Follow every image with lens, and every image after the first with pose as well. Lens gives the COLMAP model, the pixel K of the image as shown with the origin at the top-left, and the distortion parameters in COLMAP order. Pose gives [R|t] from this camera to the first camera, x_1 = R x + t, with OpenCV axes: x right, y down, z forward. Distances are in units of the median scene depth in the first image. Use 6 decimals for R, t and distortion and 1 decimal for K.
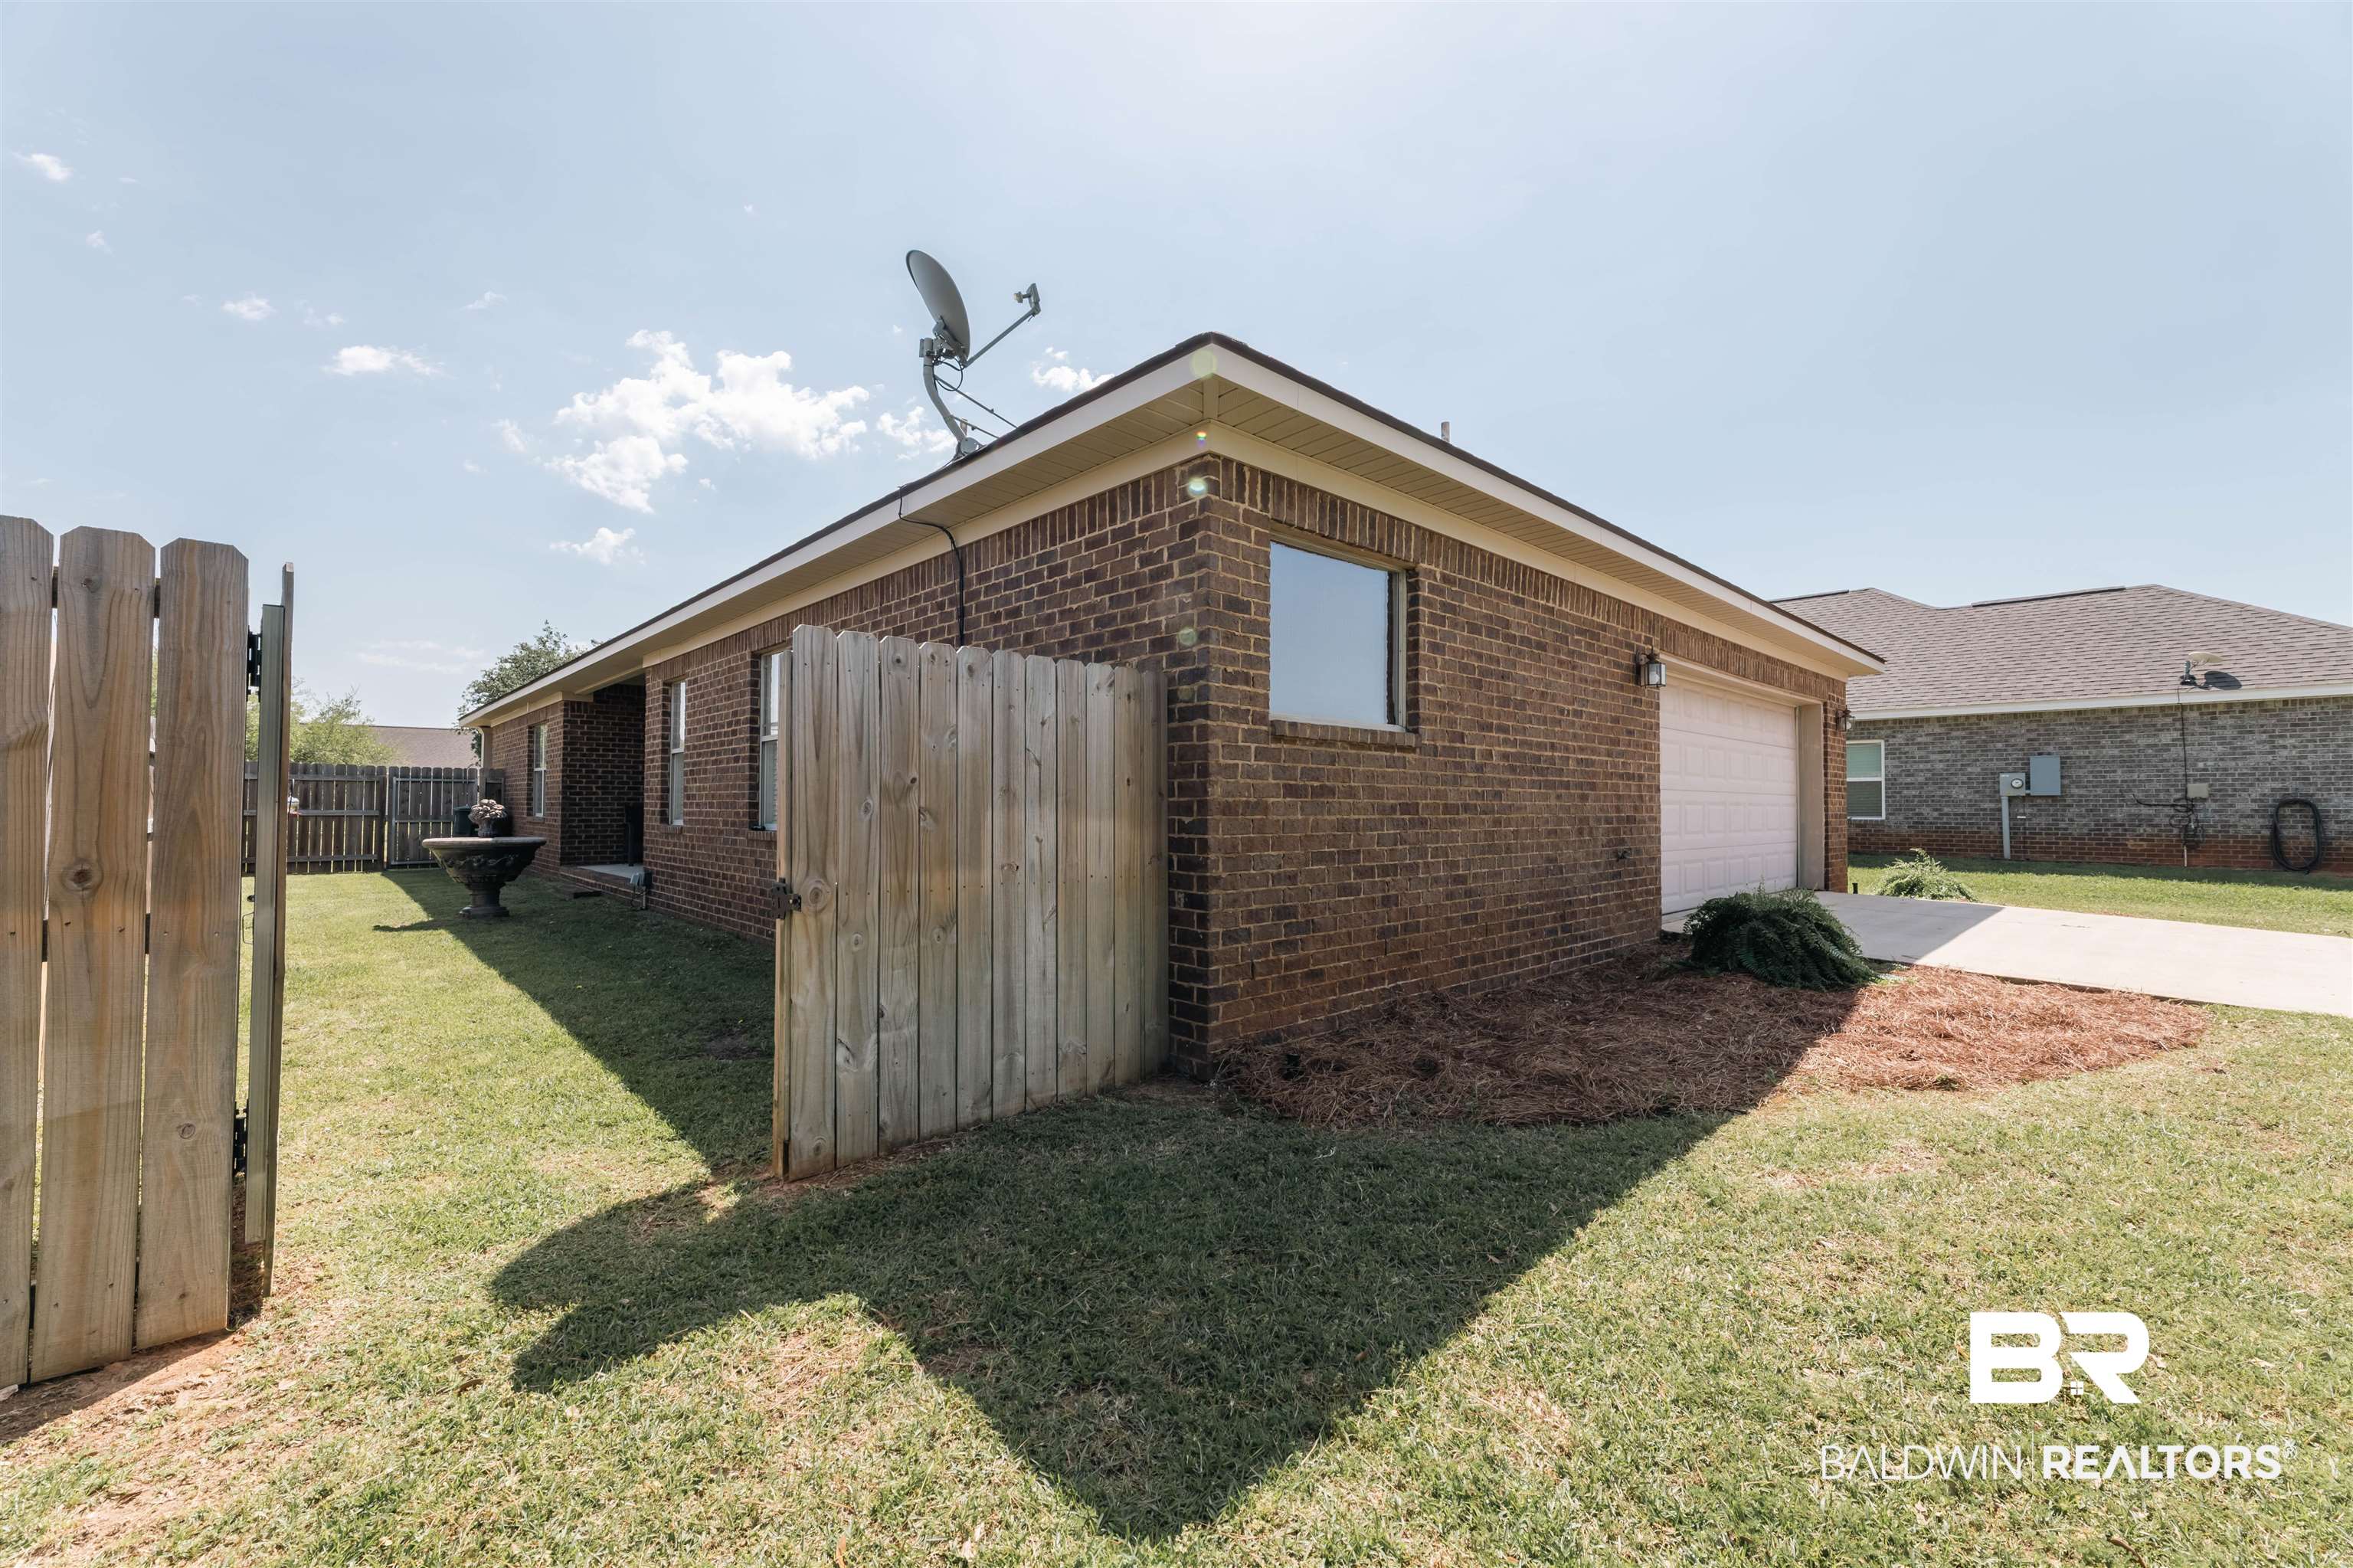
lens RADIAL K [[949.3, 0, 1174.2], [0, 949.3, 779.2], [0, 0, 1]] dist [0.000357, -0.000370]
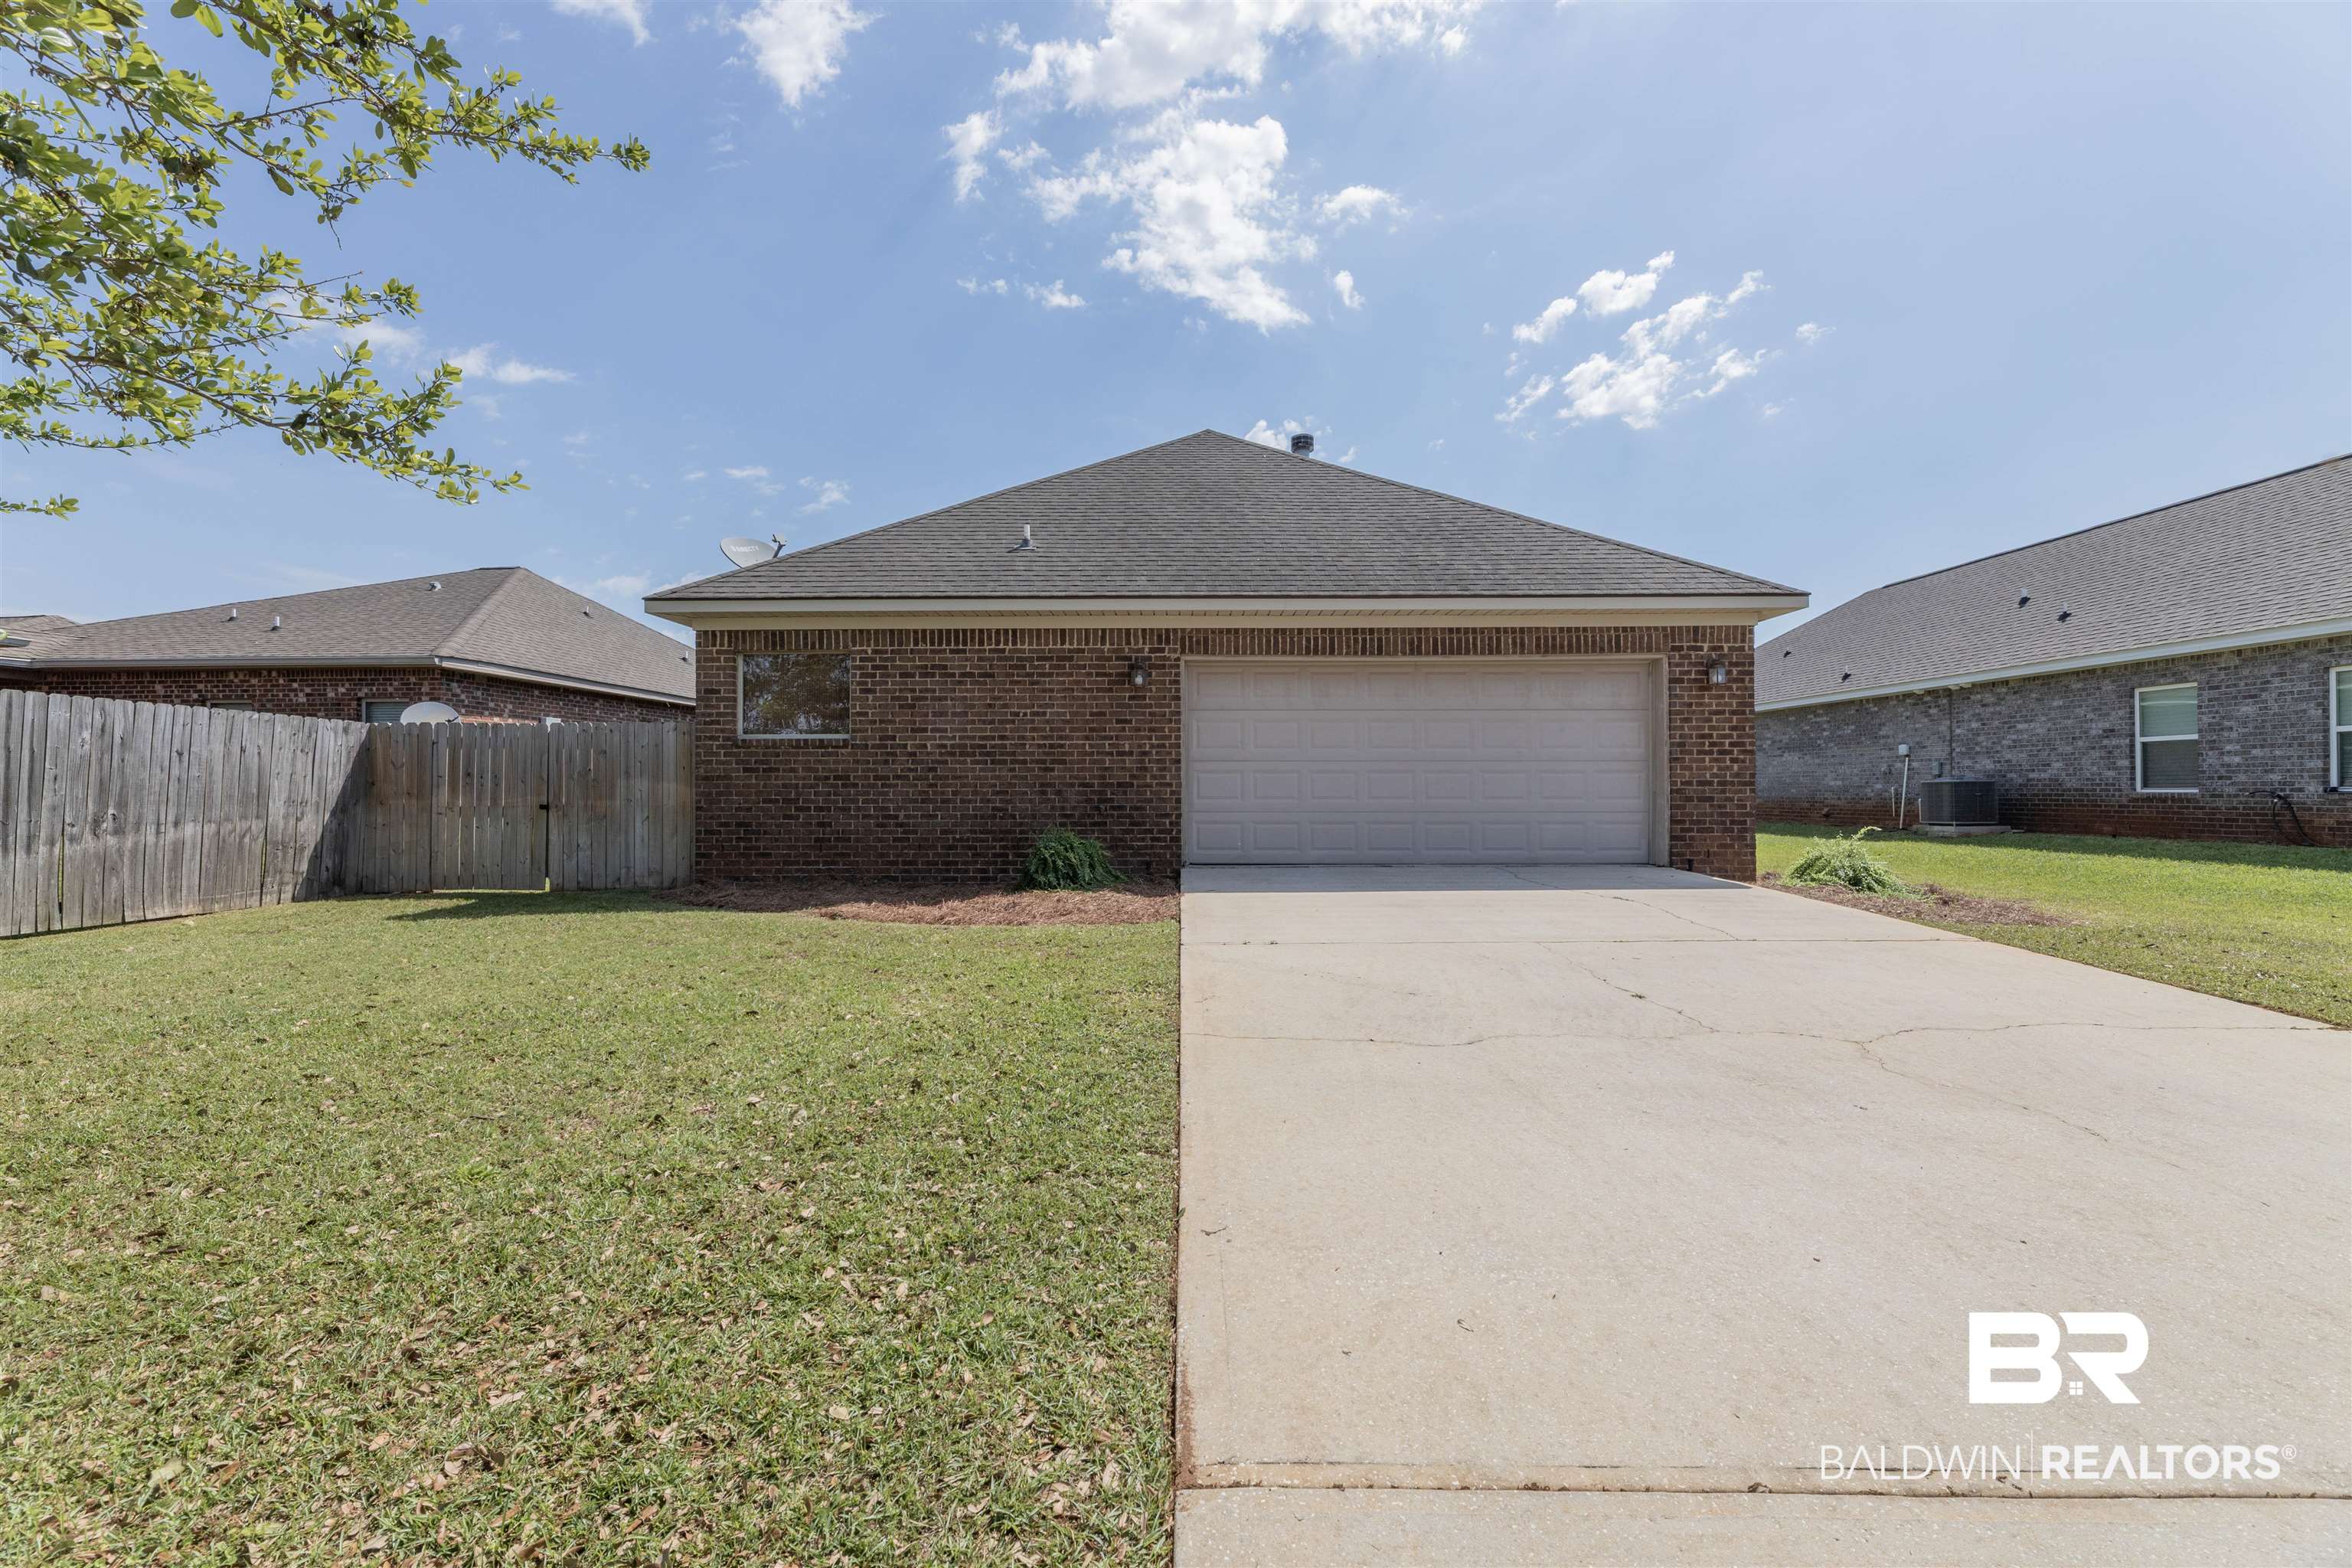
lens RADIAL K [[948.9, 0, 1173.8], [0, 948.9, 774.0], [0, 0, 1]] dist [0.000357, -0.000370]
pose [[0.724247, -0.016140, -0.689352, 9.000505], [0.024256, 0.999704, 0.002077, 0.154679], [0.689114, -0.018225, 0.724424, 0.297623]]
